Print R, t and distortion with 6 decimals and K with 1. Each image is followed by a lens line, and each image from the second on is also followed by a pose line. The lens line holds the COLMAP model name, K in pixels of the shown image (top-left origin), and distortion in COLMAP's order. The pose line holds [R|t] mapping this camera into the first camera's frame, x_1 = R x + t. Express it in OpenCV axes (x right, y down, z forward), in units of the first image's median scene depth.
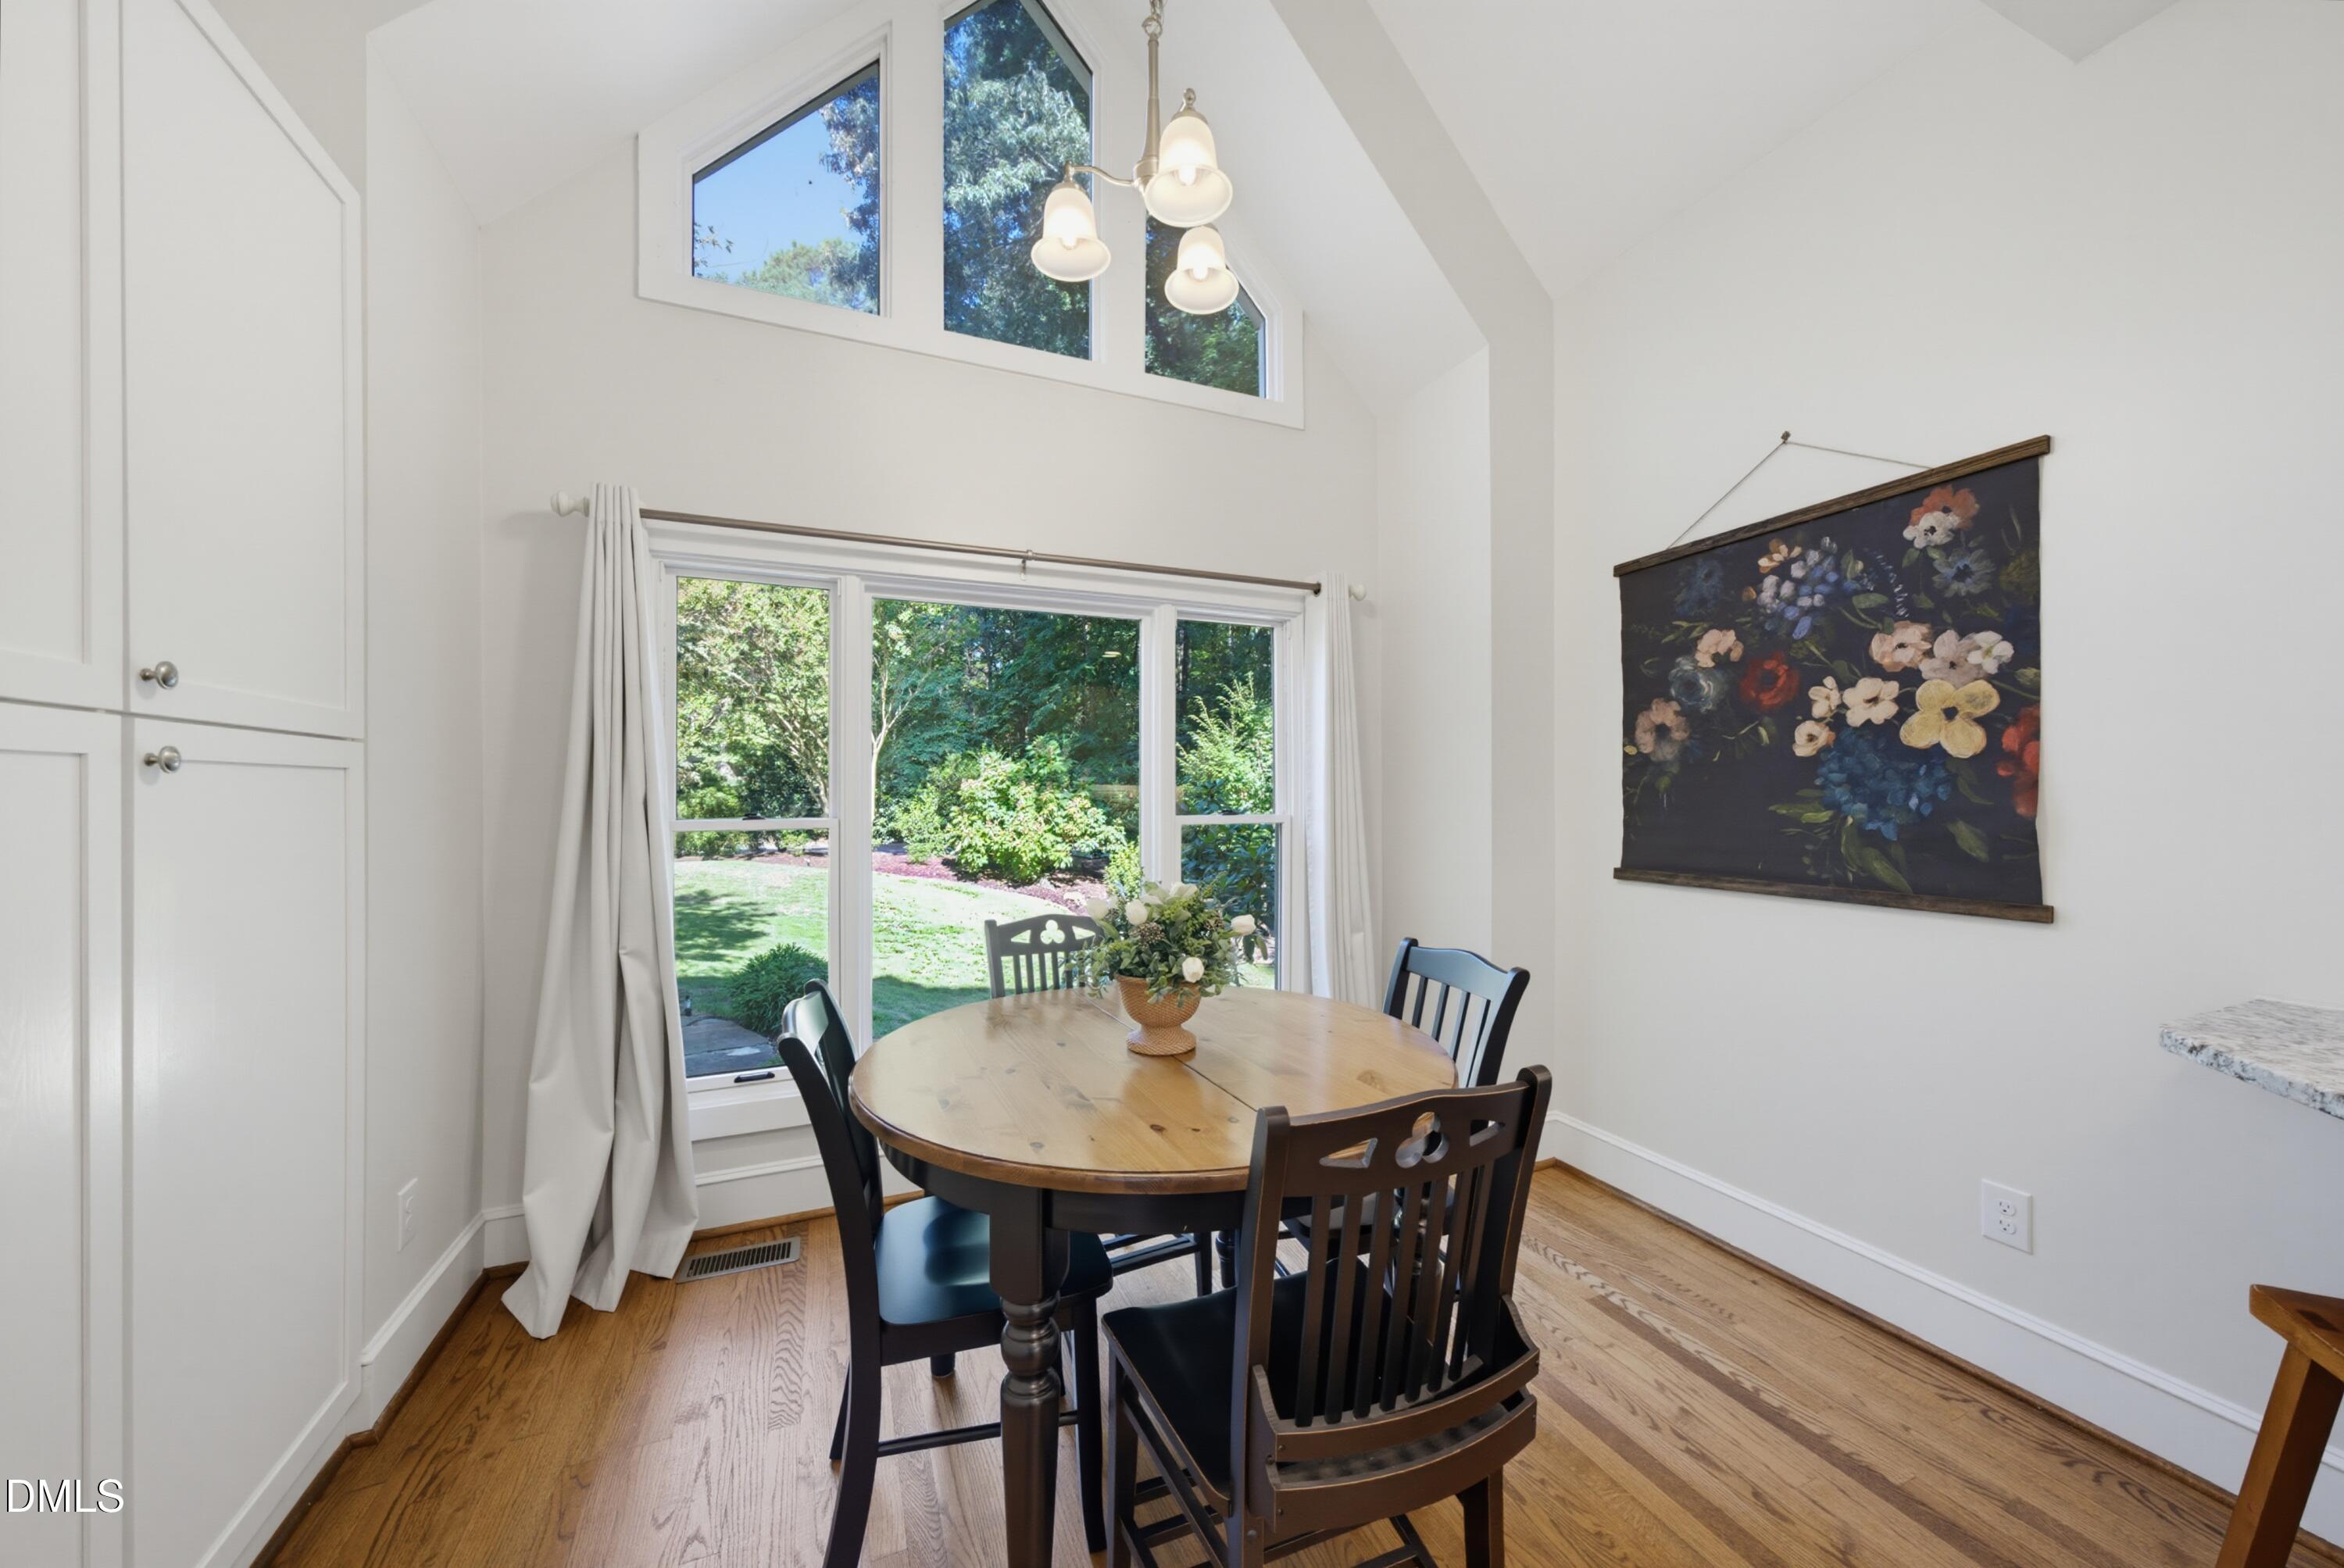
lens RADIAL K [[823.7, 0, 1166.6], [0, 823.7, 797.0], [0, 0, 1]] dist [-0.001321, 0.000233]
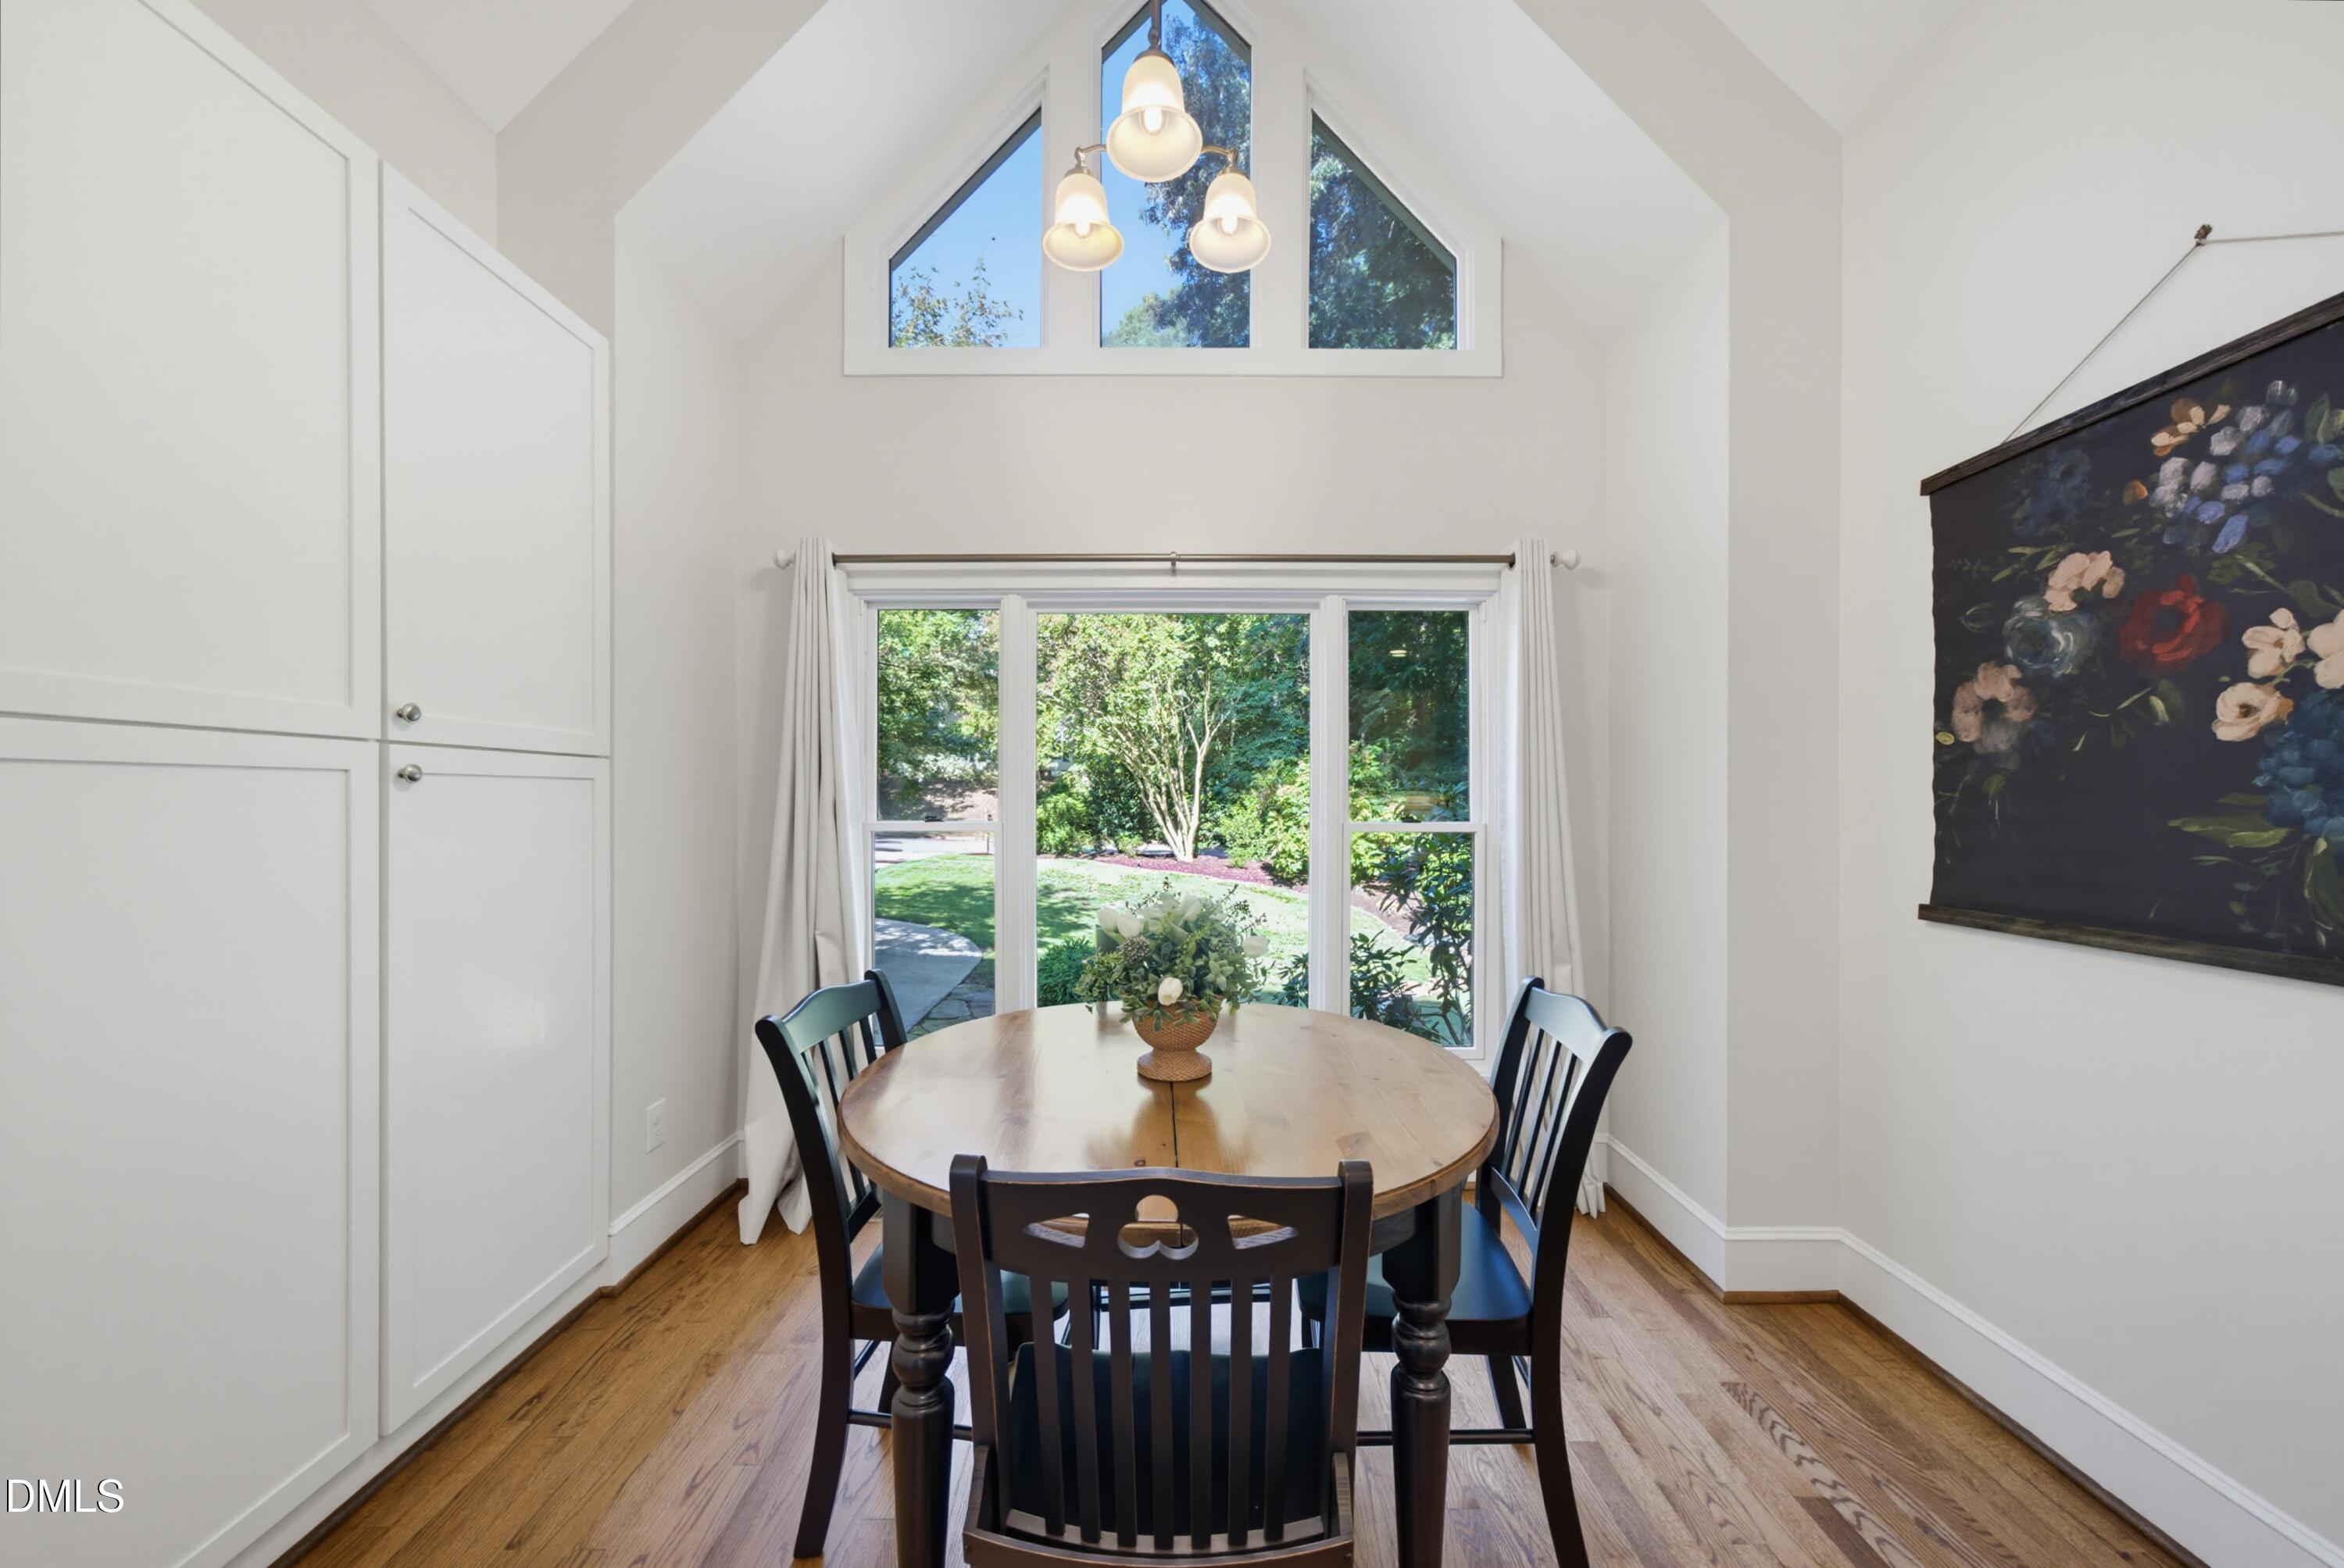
lens RADIAL K [[821.3, 0, 1208.7], [0, 821.3, 804.1], [0, 0, 1]] dist [0.000130, 0.000095]
pose [[0.921272, 0.003562, -0.388902, 0.280088], [-0.003197, 0.999994, 0.001587, 0.000156], [0.388905, -0.000219, 0.921278, 0.117191]]
